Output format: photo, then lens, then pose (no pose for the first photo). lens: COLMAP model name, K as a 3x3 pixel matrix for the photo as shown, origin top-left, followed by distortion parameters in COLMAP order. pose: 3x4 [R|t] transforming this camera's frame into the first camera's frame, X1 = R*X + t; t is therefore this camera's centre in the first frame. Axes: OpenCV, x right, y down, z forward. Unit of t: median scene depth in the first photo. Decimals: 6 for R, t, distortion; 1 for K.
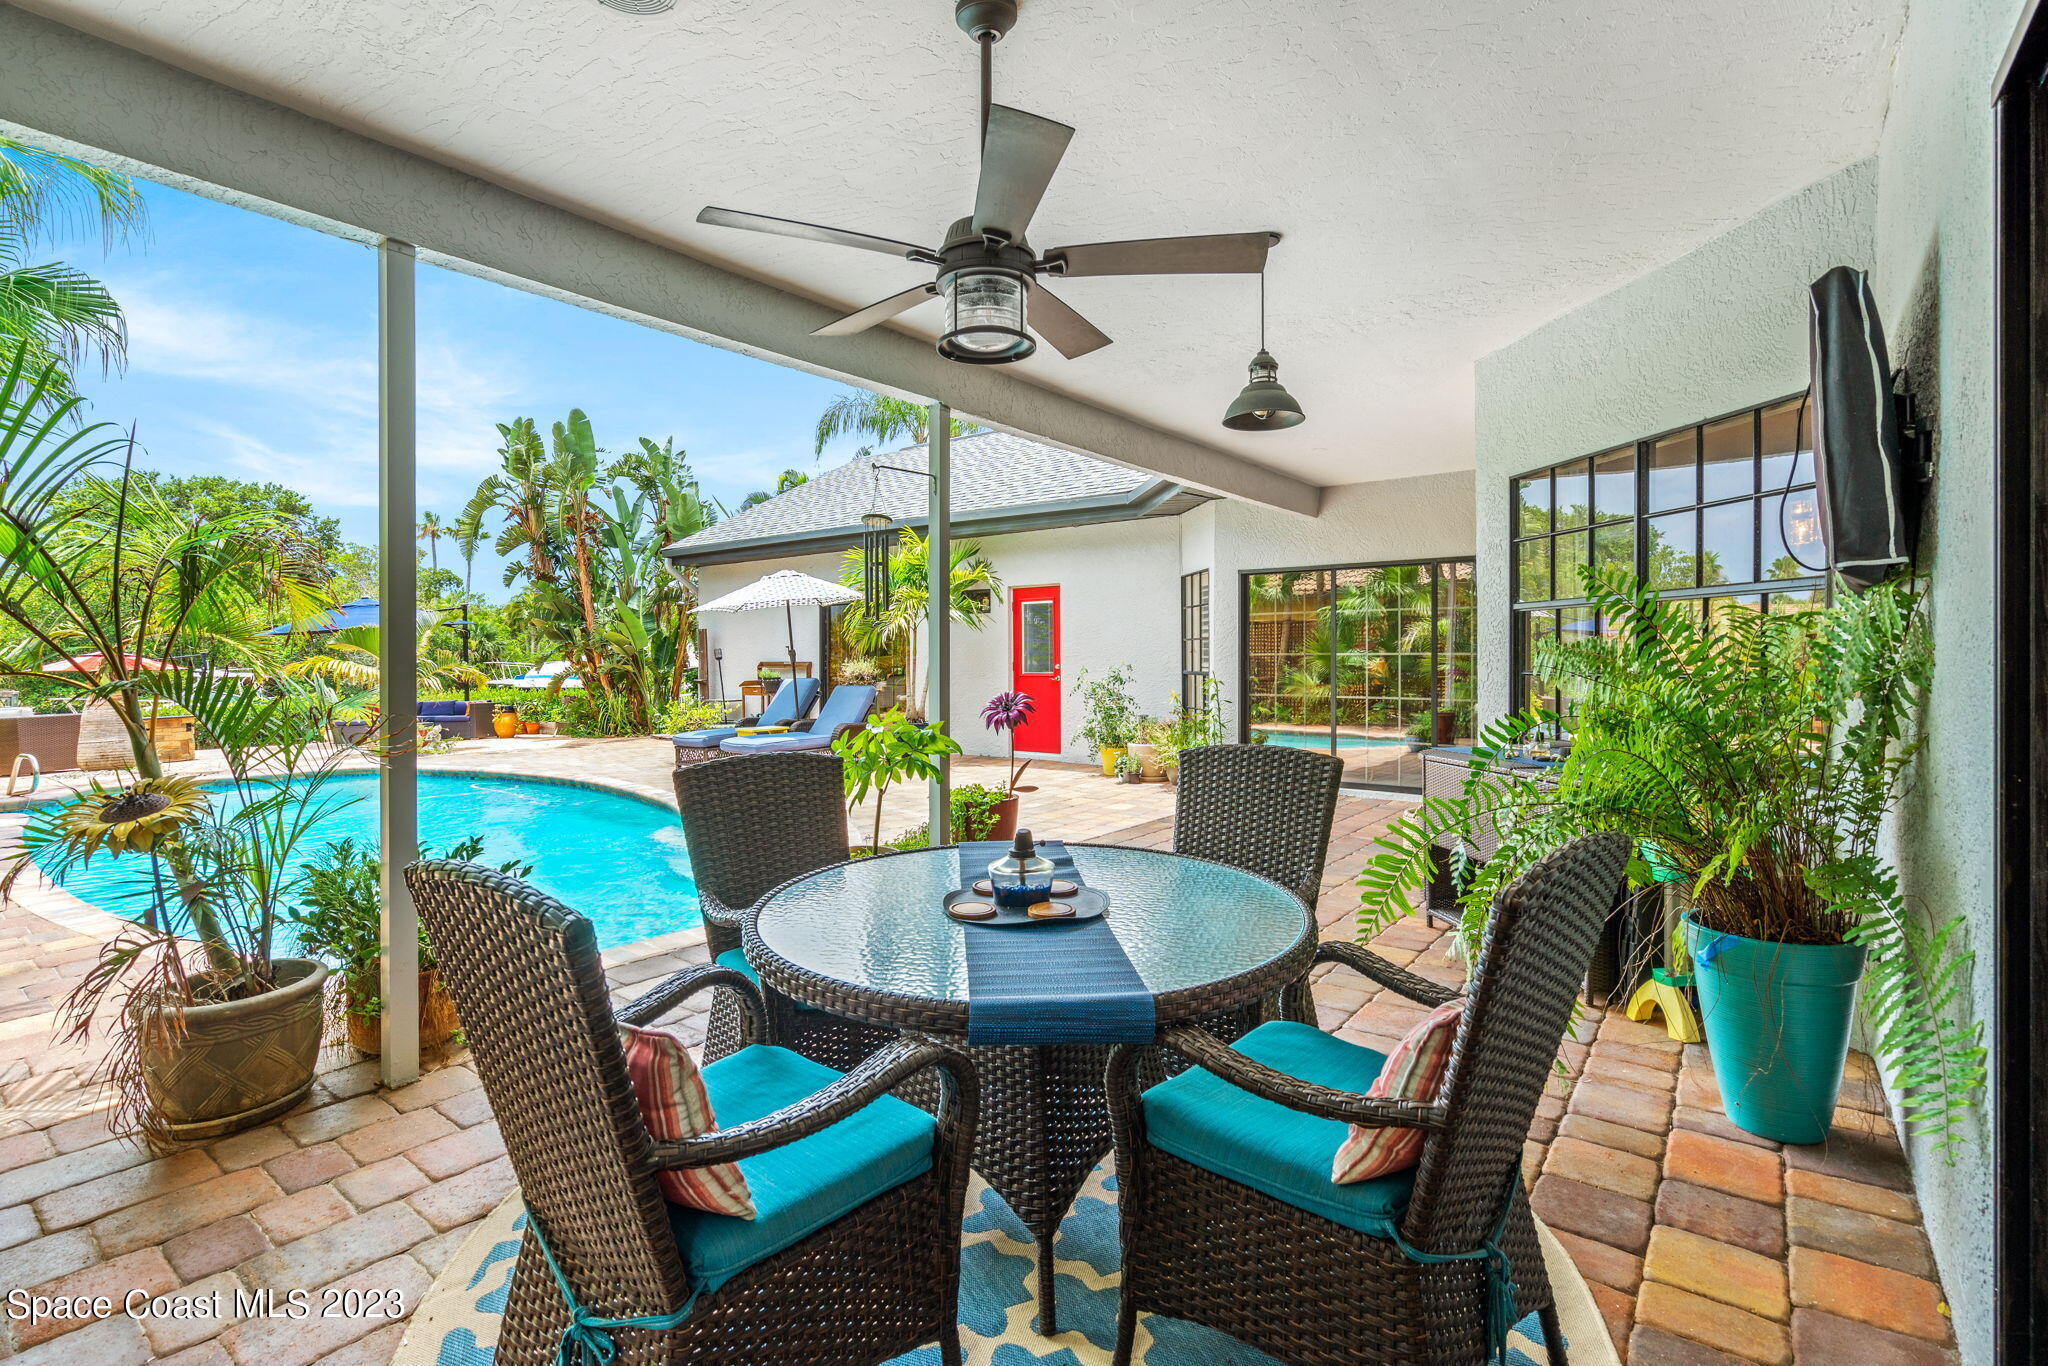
lens RADIAL K [[930.3, 0, 1024.0], [0, 930.3, 638.6], [0, 0, 1]] dist [0.001219, 0.000504]
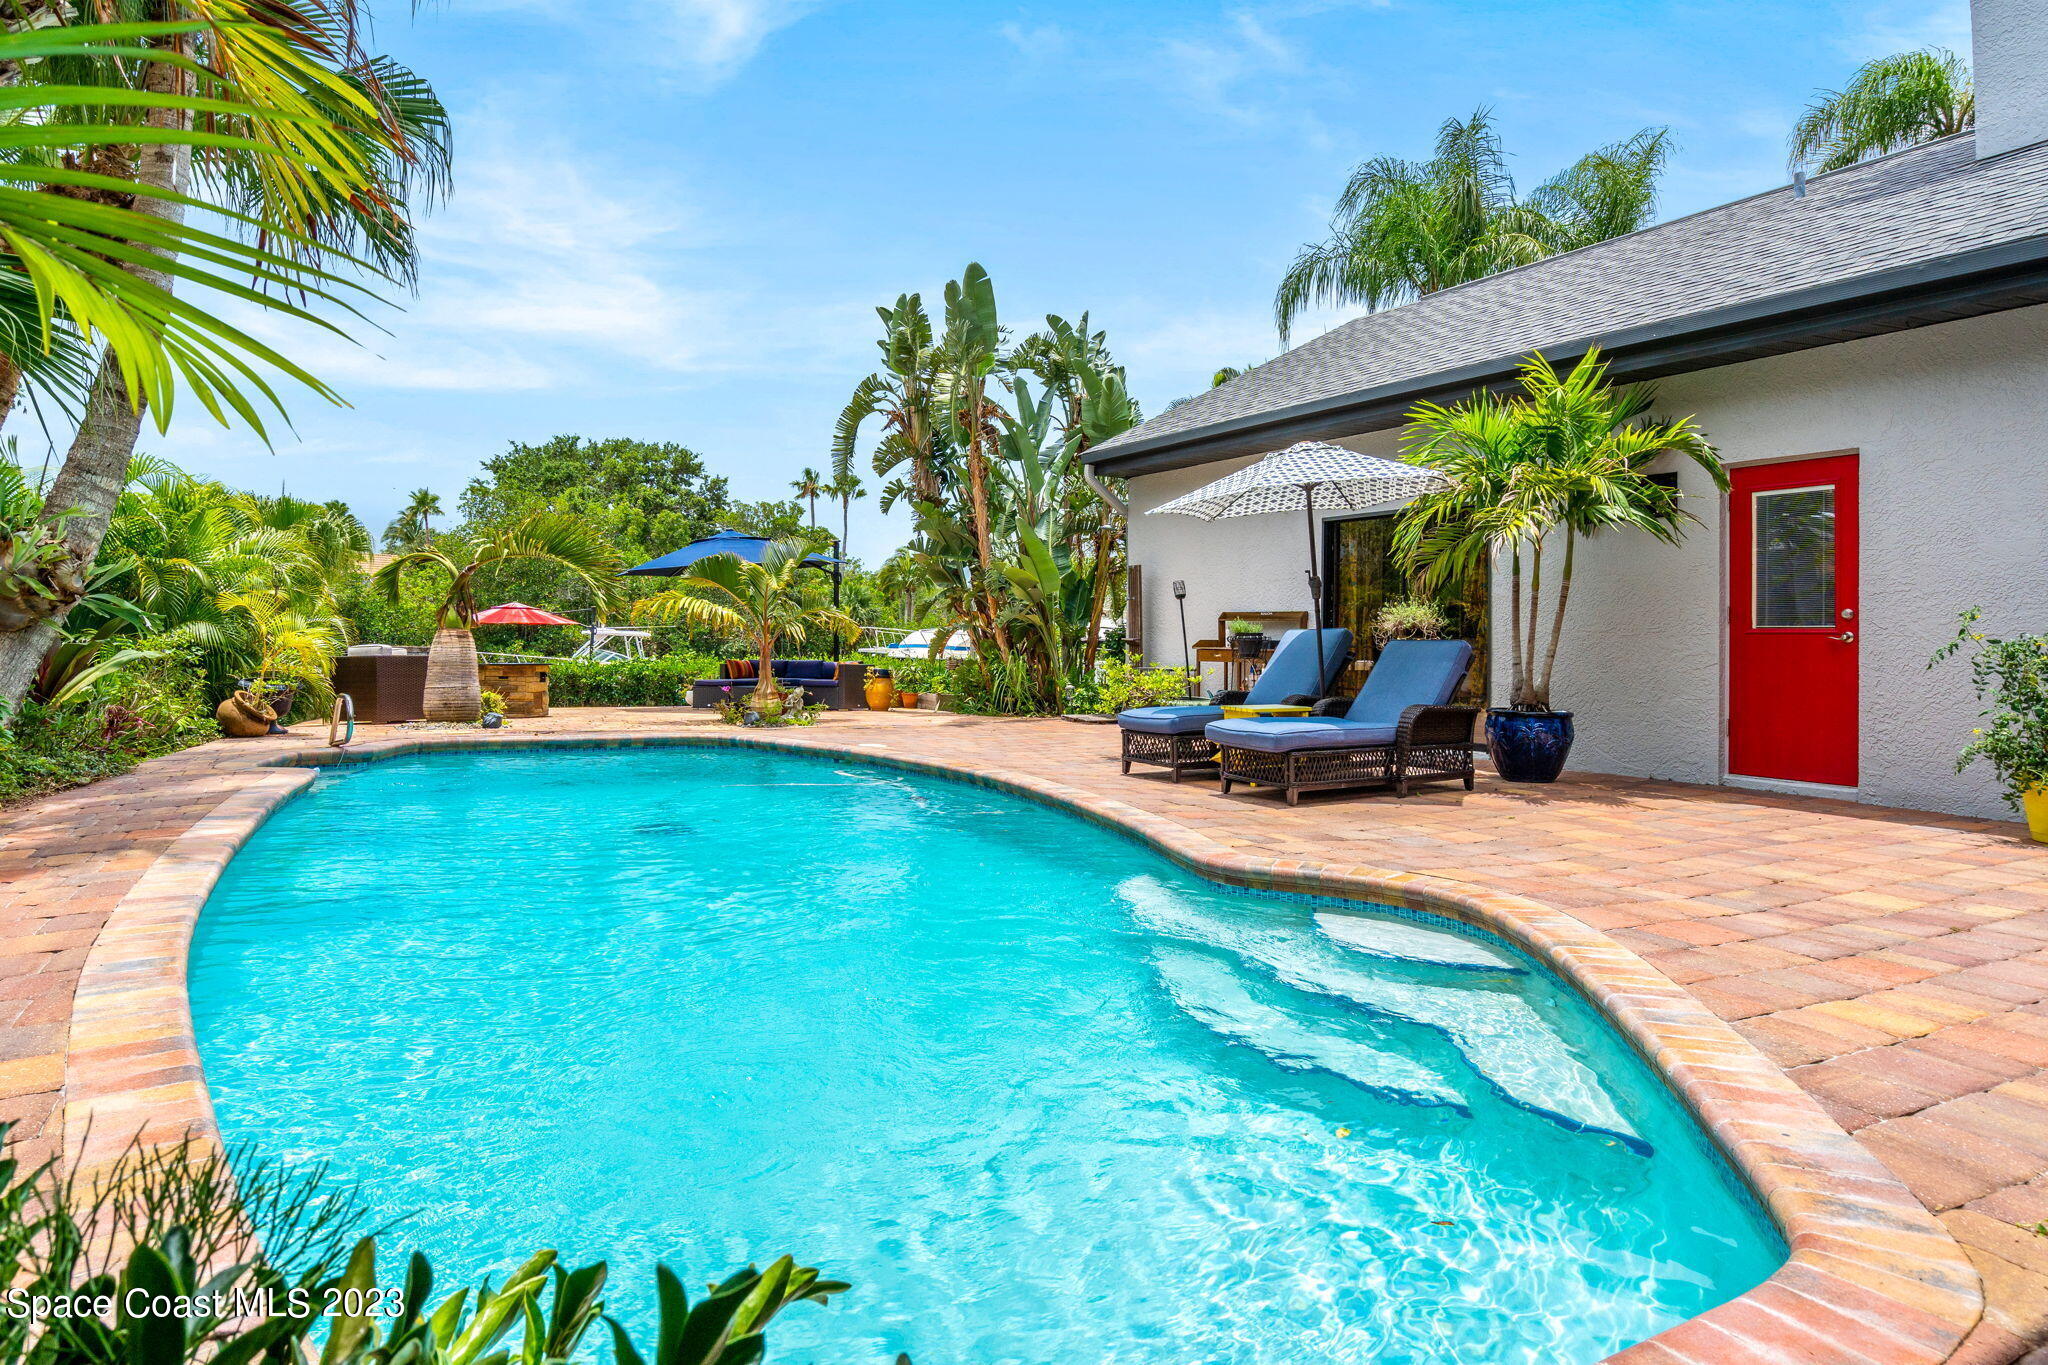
lens RADIAL K [[930.3, 0, 1024.0], [0, 930.3, 638.1], [0, 0, 1]] dist [0.001219, 0.000504]
pose [[0.938591, 0.019146, -0.344500, -0.181938], [-0.021927, 0.999751, -0.004177, 0.047544], [0.344334, 0.011474, 0.938777, 0.321769]]
